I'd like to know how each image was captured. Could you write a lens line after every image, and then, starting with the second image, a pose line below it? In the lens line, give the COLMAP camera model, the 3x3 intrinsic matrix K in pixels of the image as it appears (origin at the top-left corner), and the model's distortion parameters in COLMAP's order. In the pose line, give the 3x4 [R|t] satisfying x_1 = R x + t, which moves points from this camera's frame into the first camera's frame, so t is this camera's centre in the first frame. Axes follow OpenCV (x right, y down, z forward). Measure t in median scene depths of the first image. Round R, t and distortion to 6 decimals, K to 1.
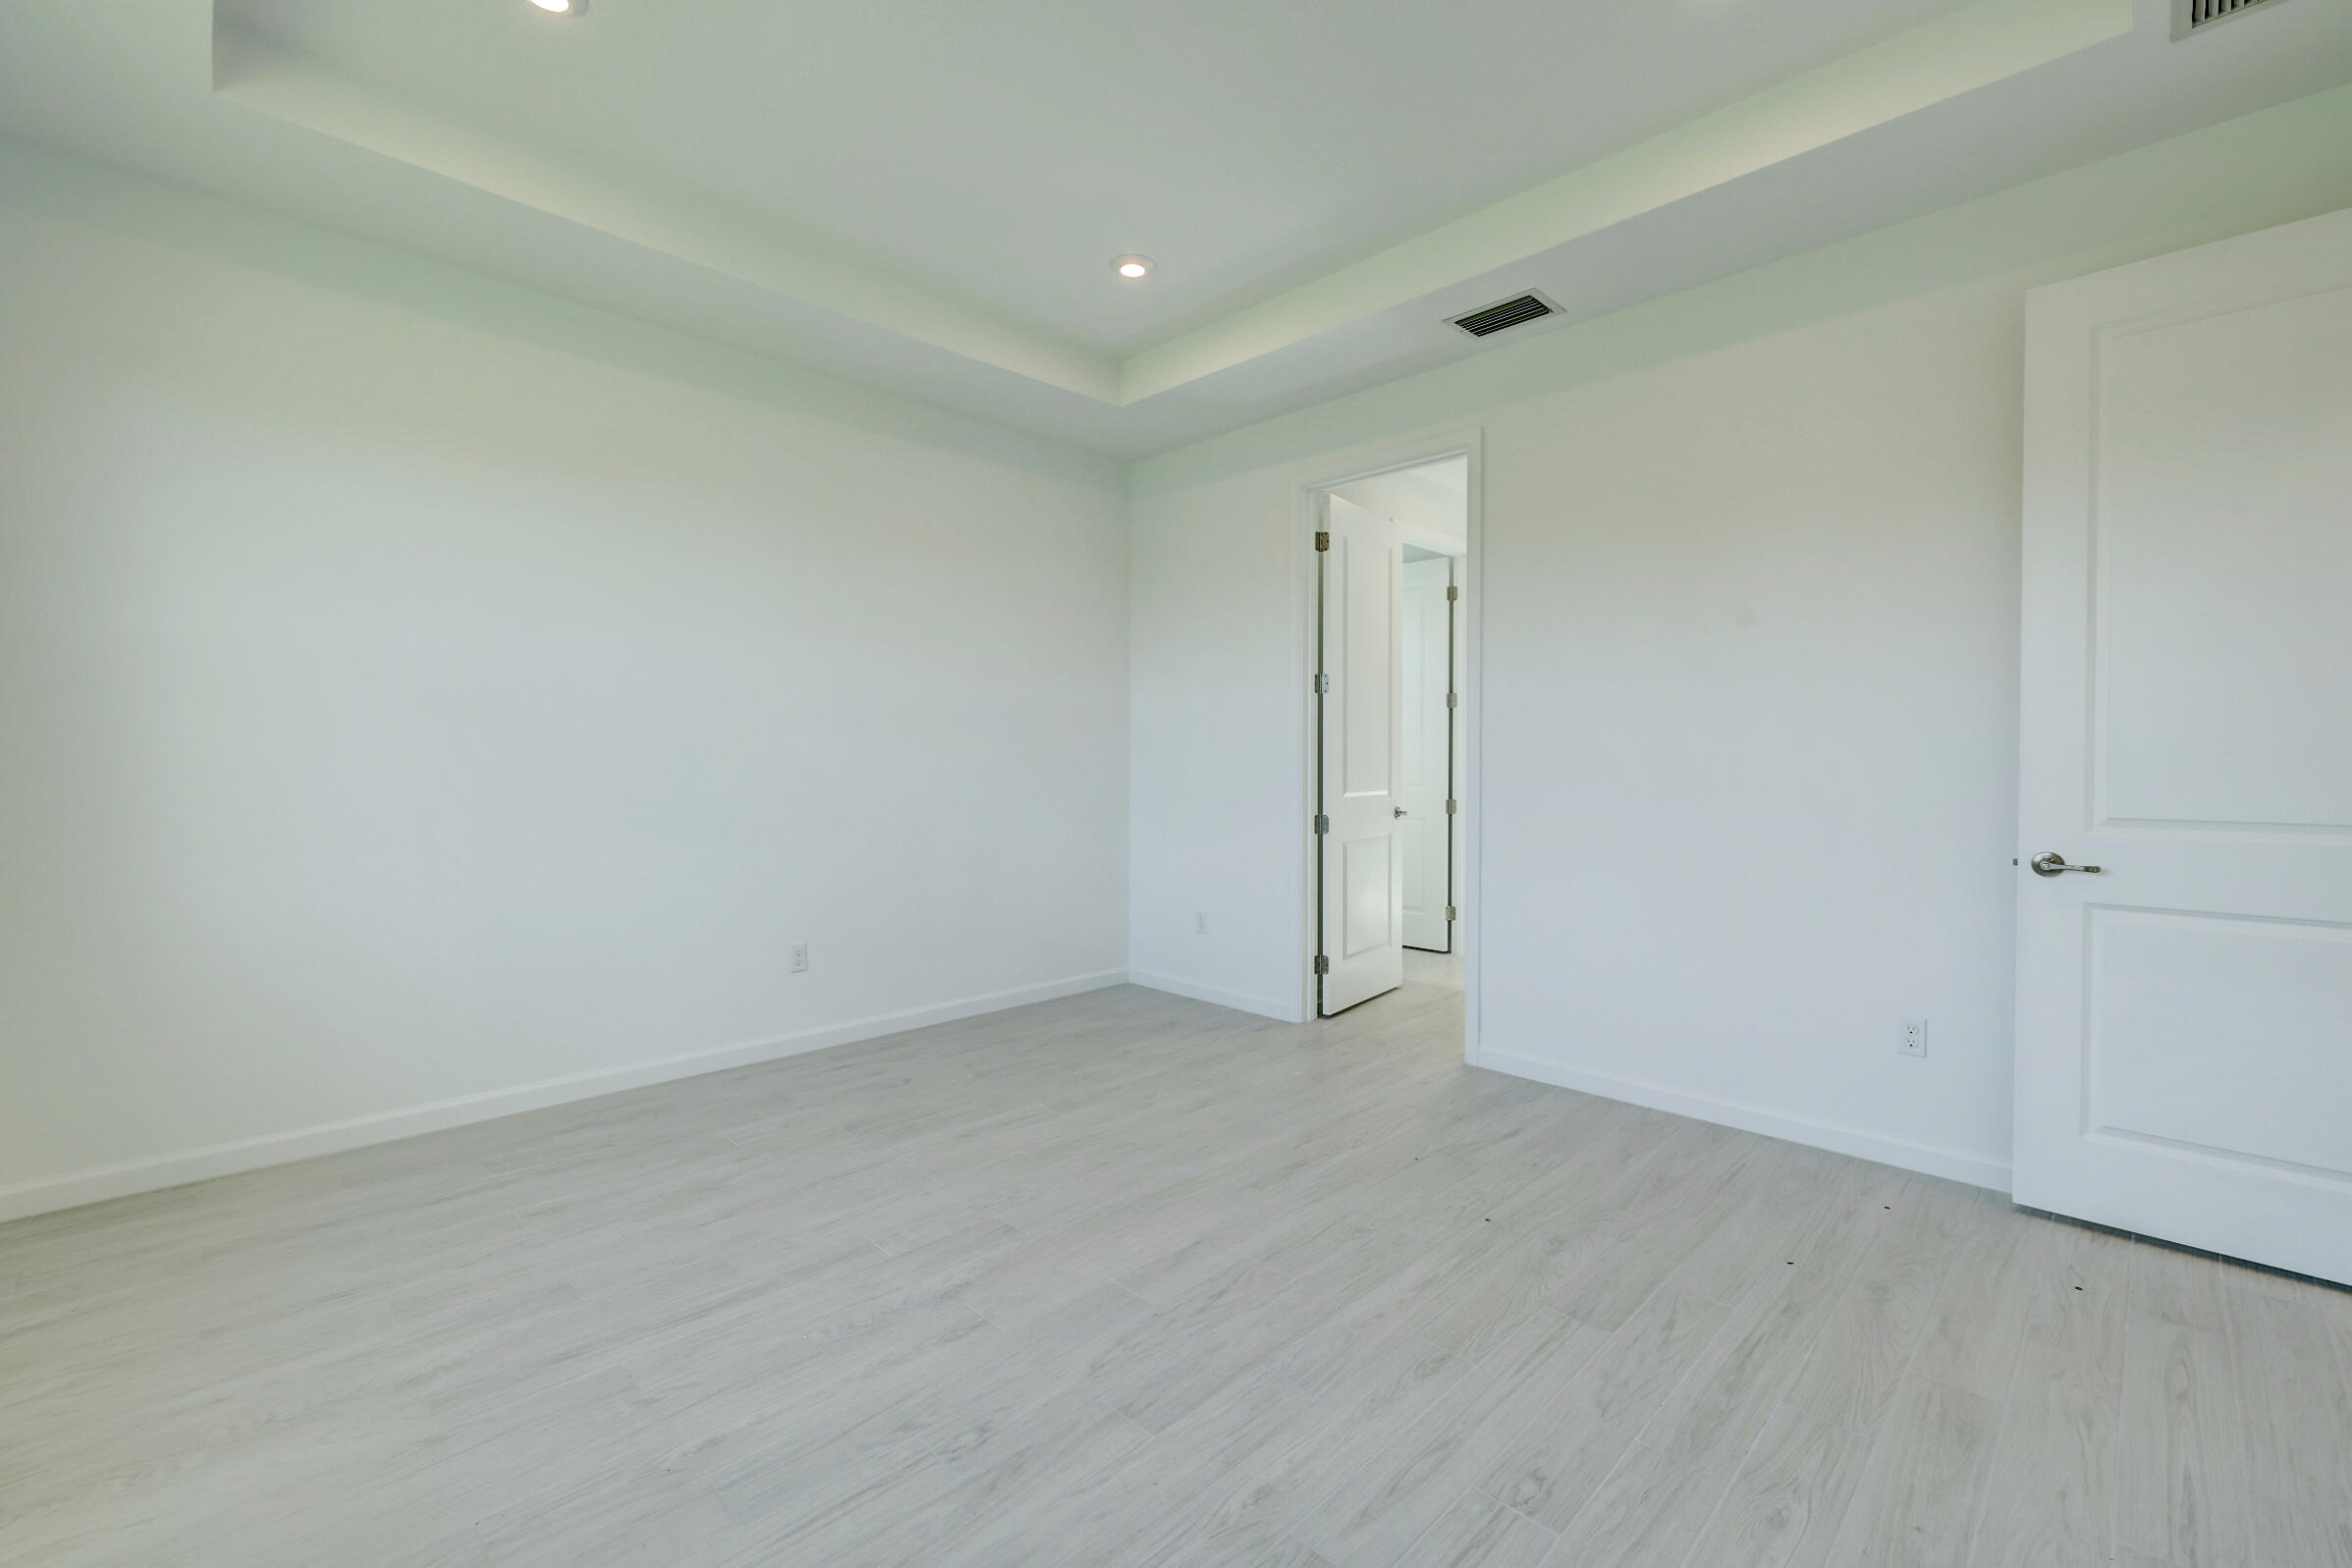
lens RADIAL K [[977.6, 0, 1176.1], [0, 977.6, 776.5], [0, 0, 1]] dist [-0.004747, -0.000306]
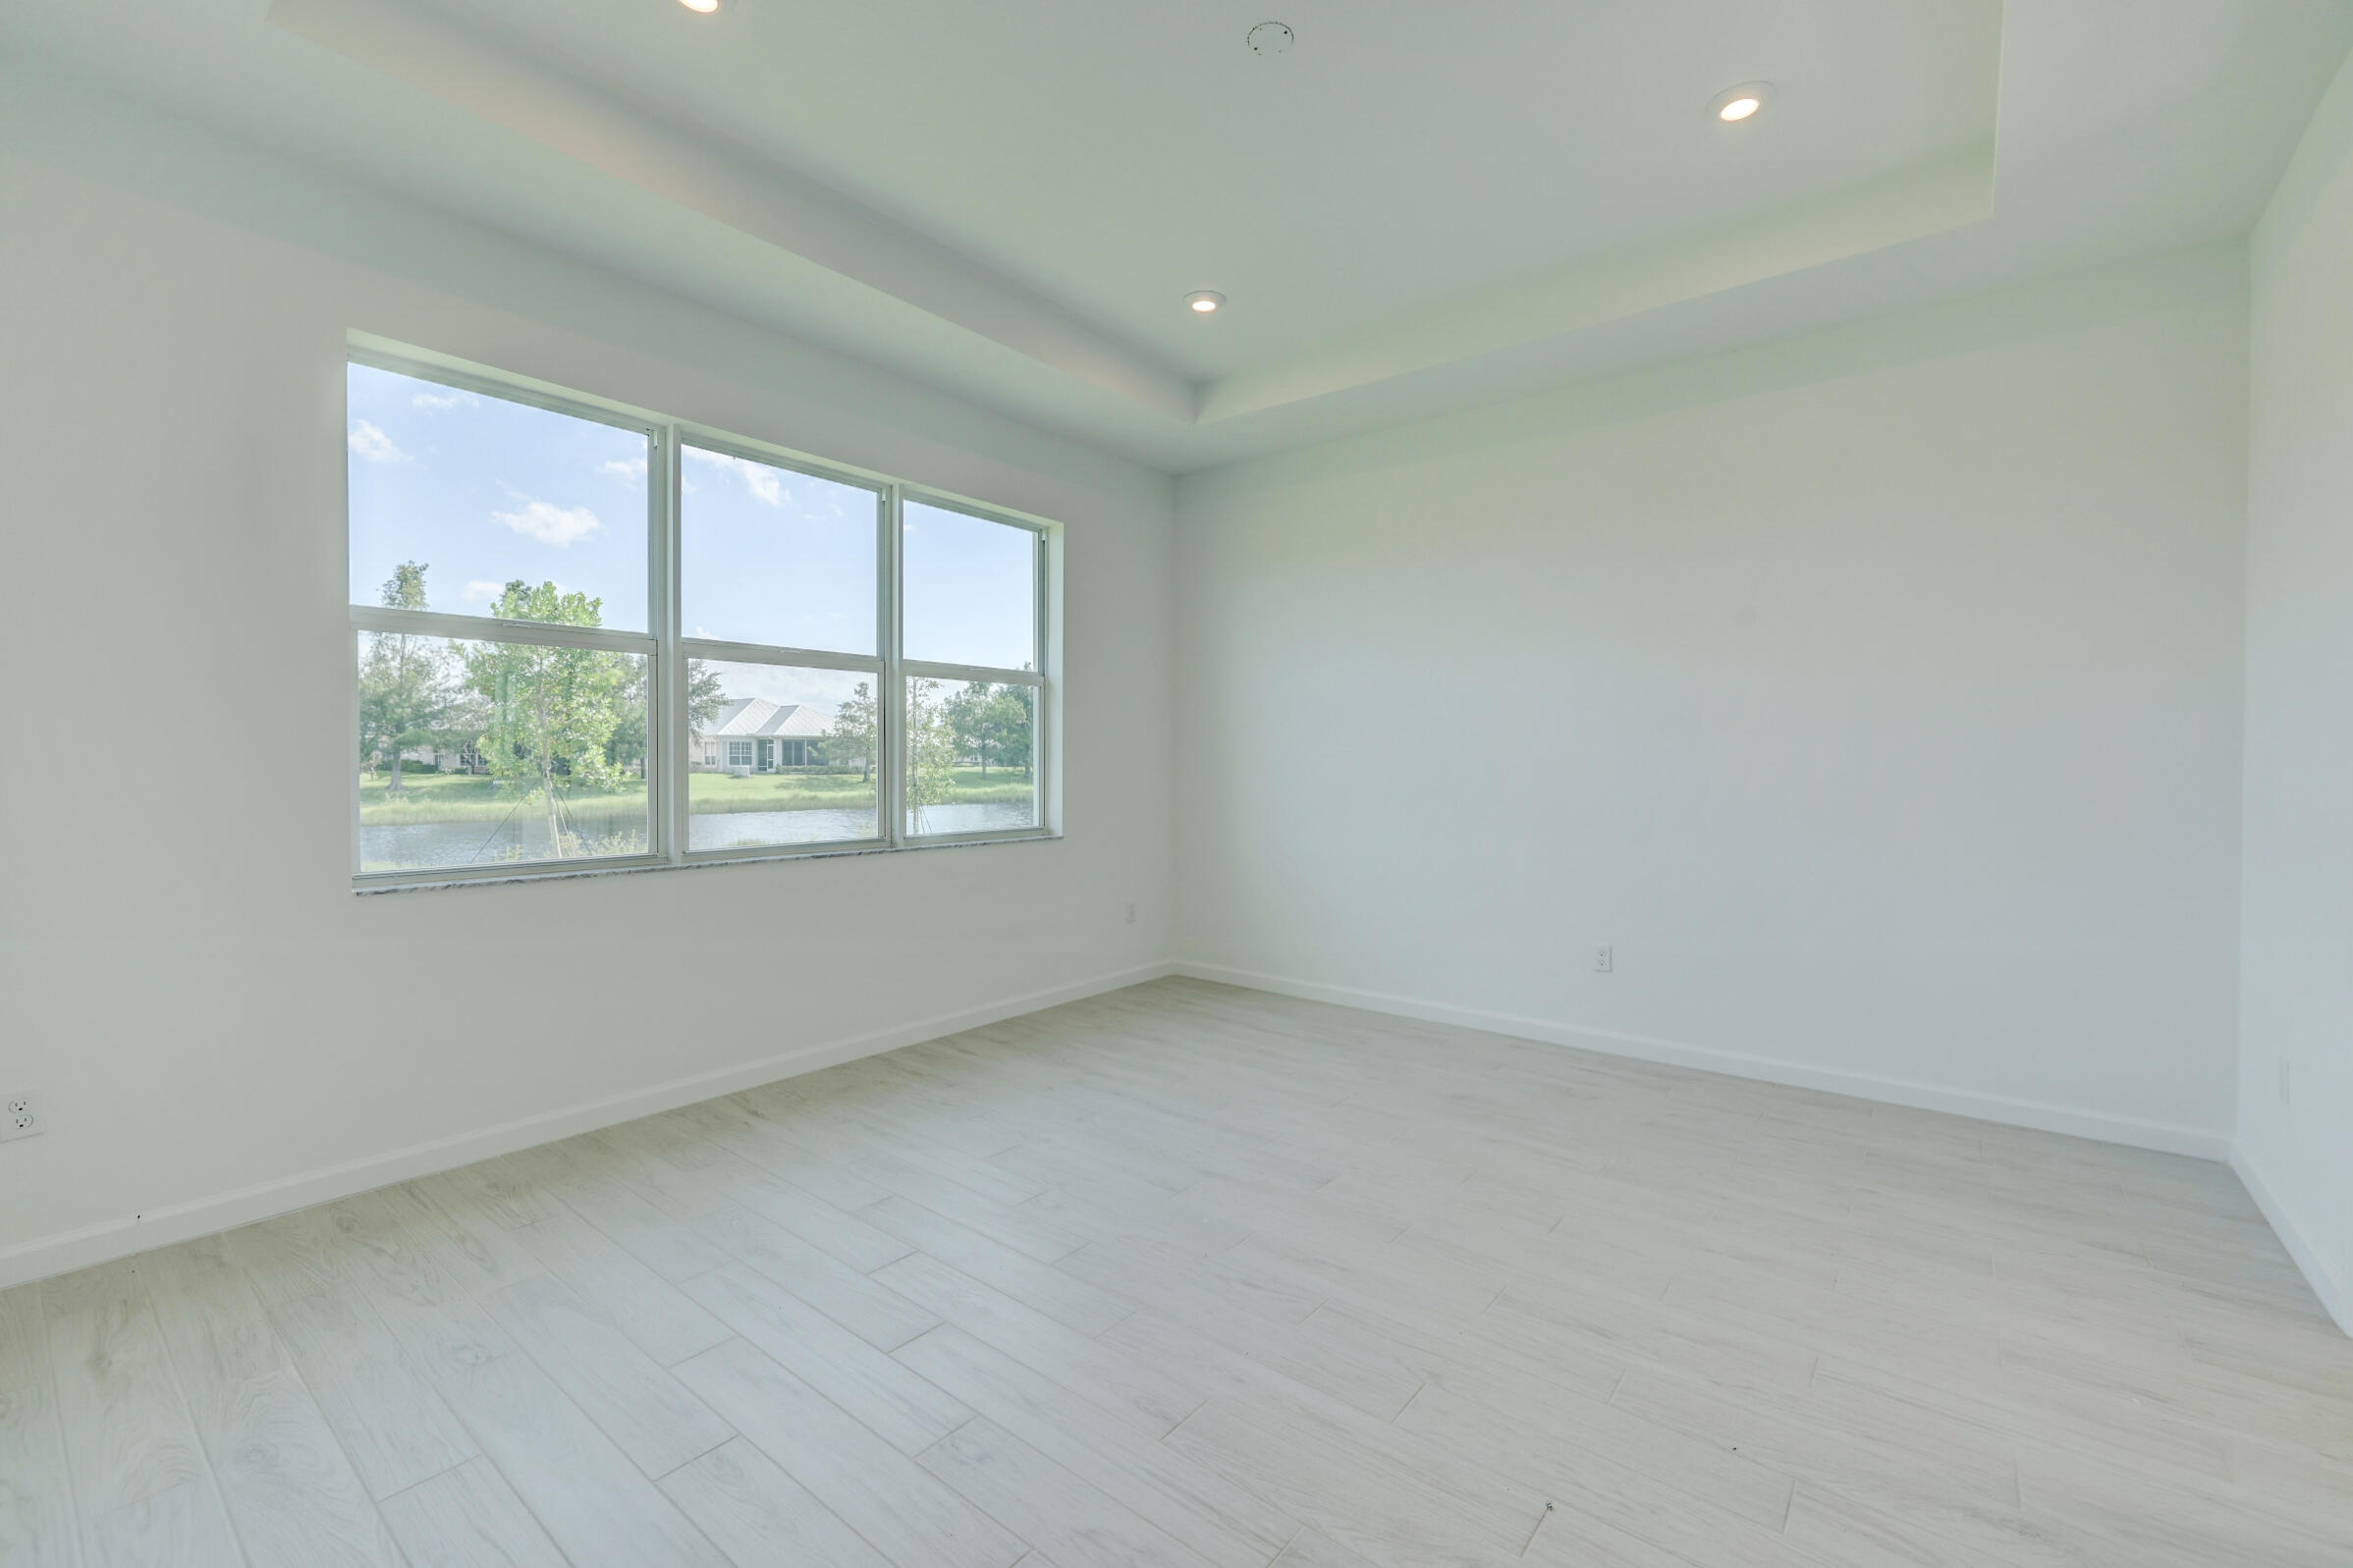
lens RADIAL K [[983.2, 0, 1178.7], [0, 983.2, 772.0], [0, 0, 1]] dist [0.001523, -0.000023]
pose [[0.118880, 0.010513, -0.992853, 0.970974], [-0.018905, 0.999787, 0.008323, -0.014718], [0.992729, 0.017781, 0.119053, 0.728809]]
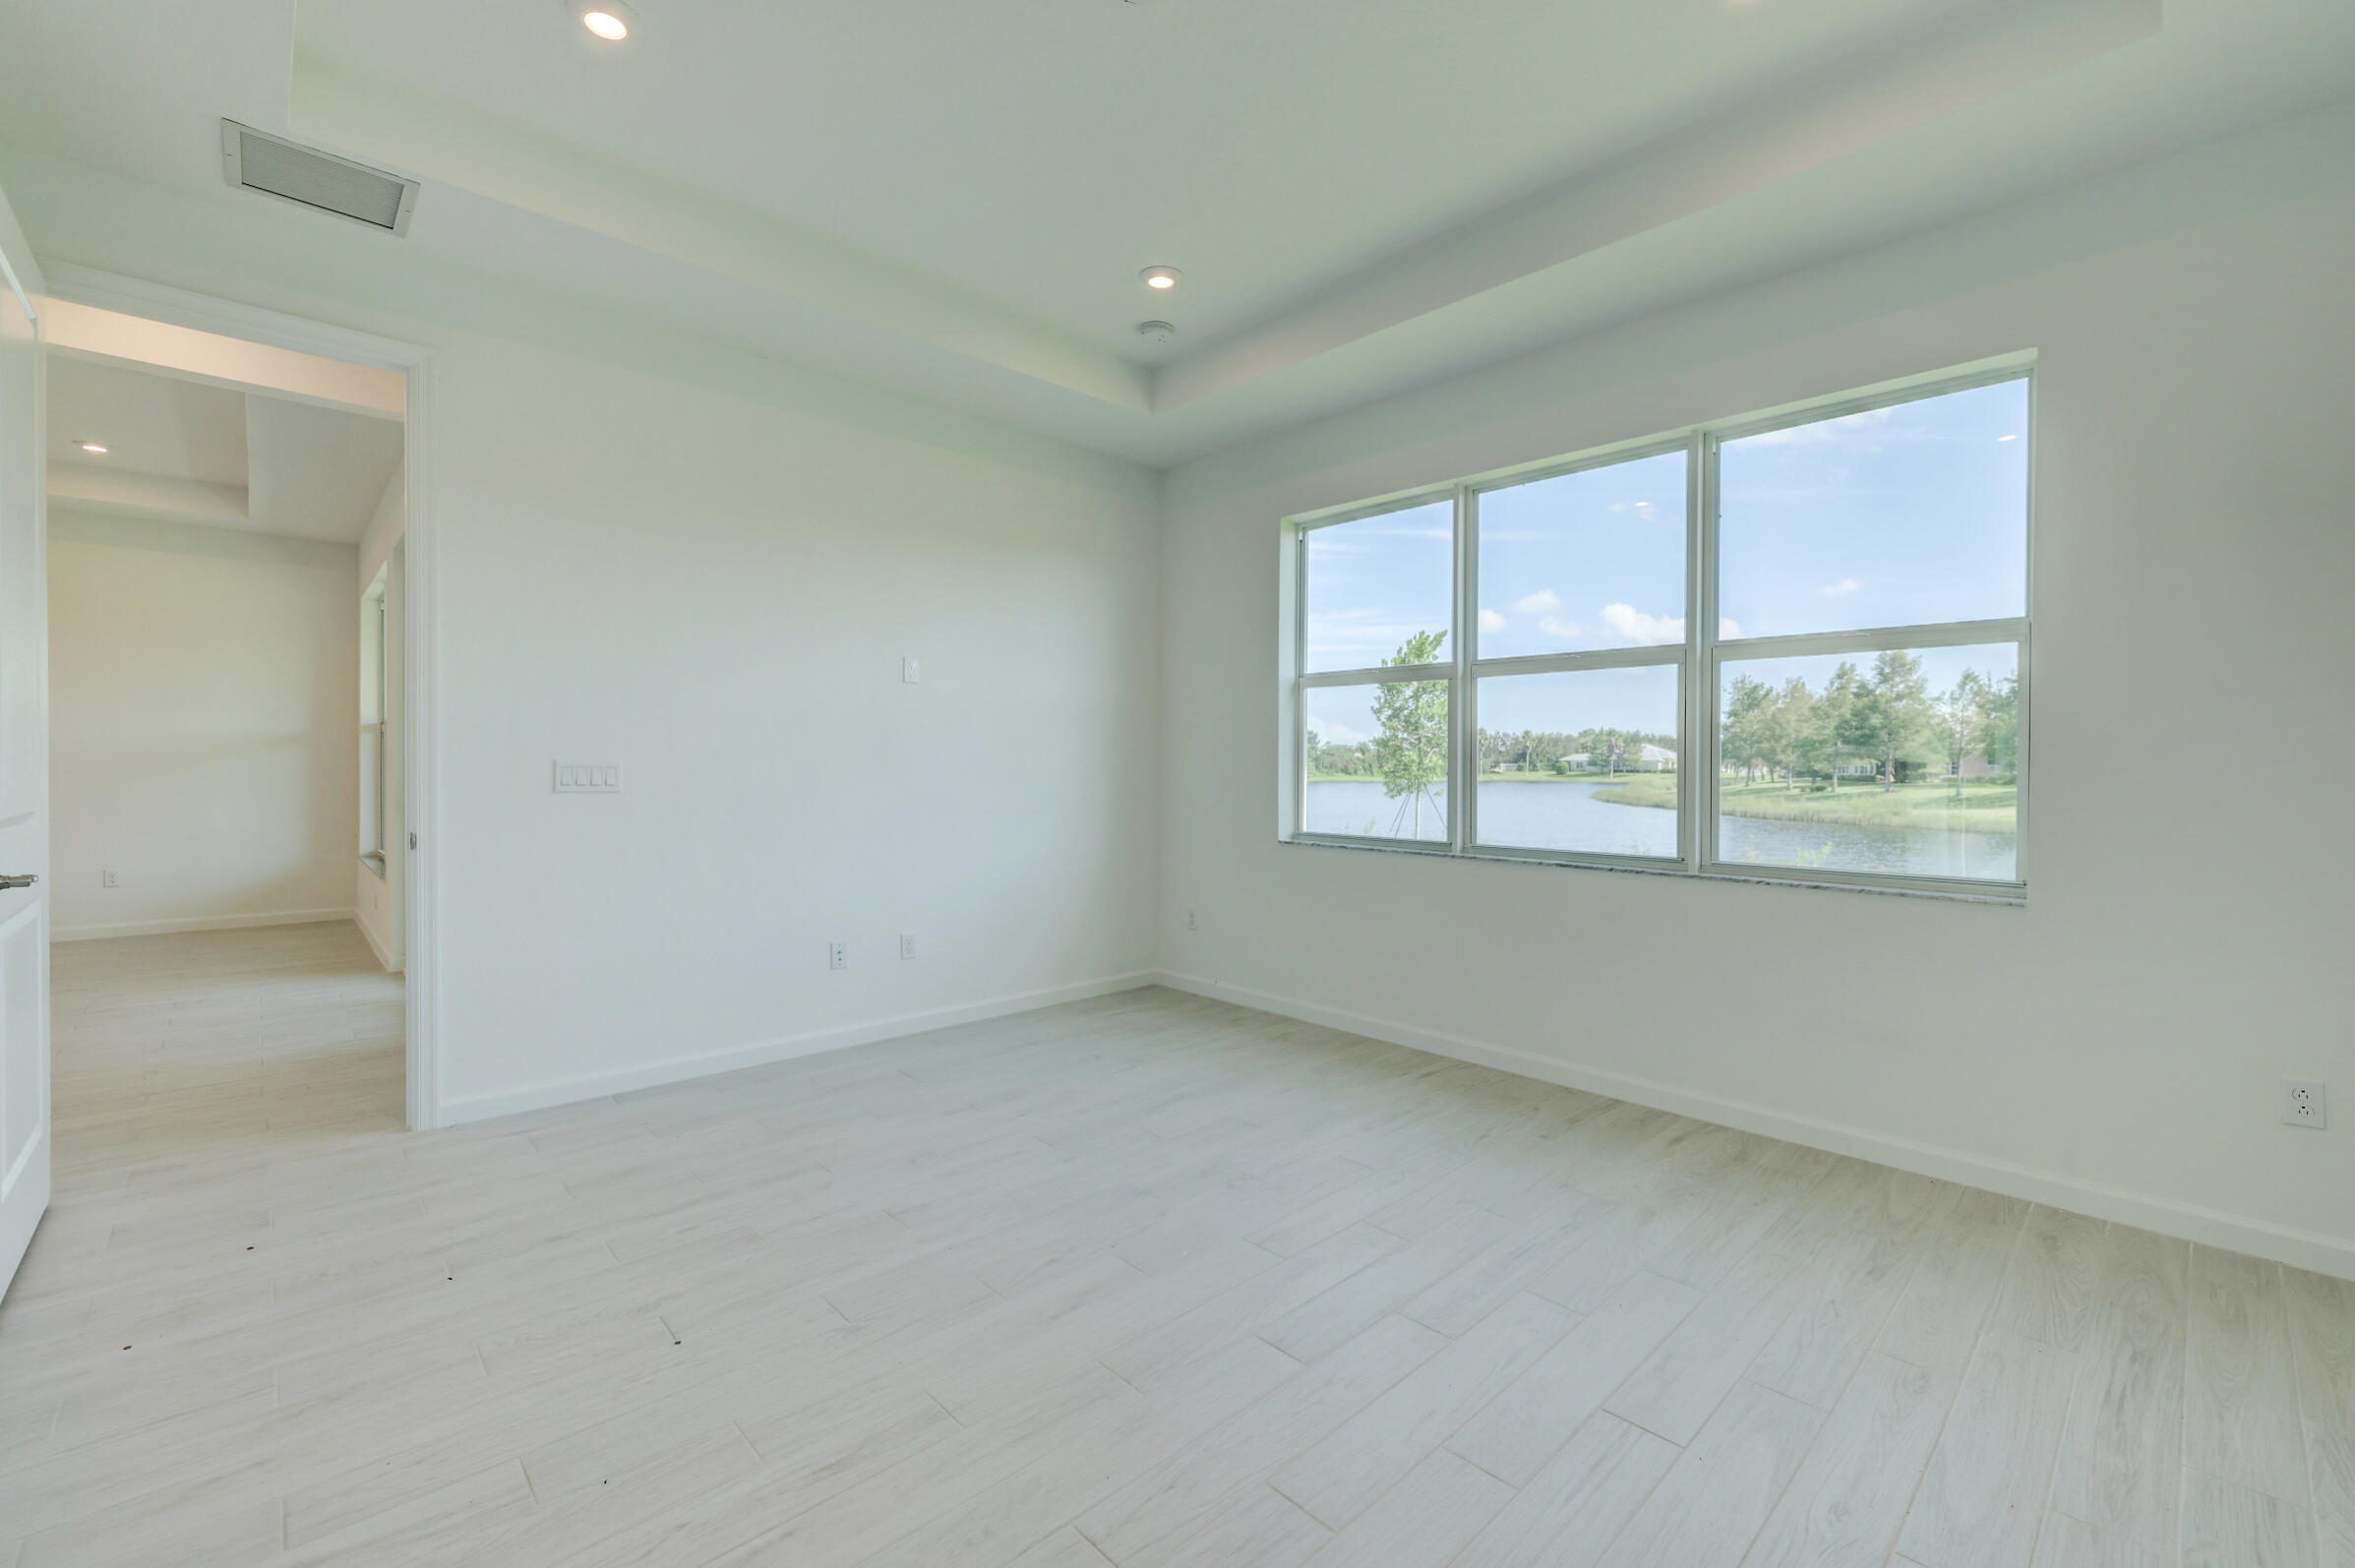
lens RADIAL K [[980.2, 0, 1175.7], [0, 980.2, 774.1], [0, 0, 1]] dist [-0.000614, -0.000239]
pose [[-0.999597, -0.011110, 0.026111, -0.104267], [-0.010435, 0.999611, 0.025871, -0.030130], [-0.026388, 0.025588, -0.999324, 1.888612]]
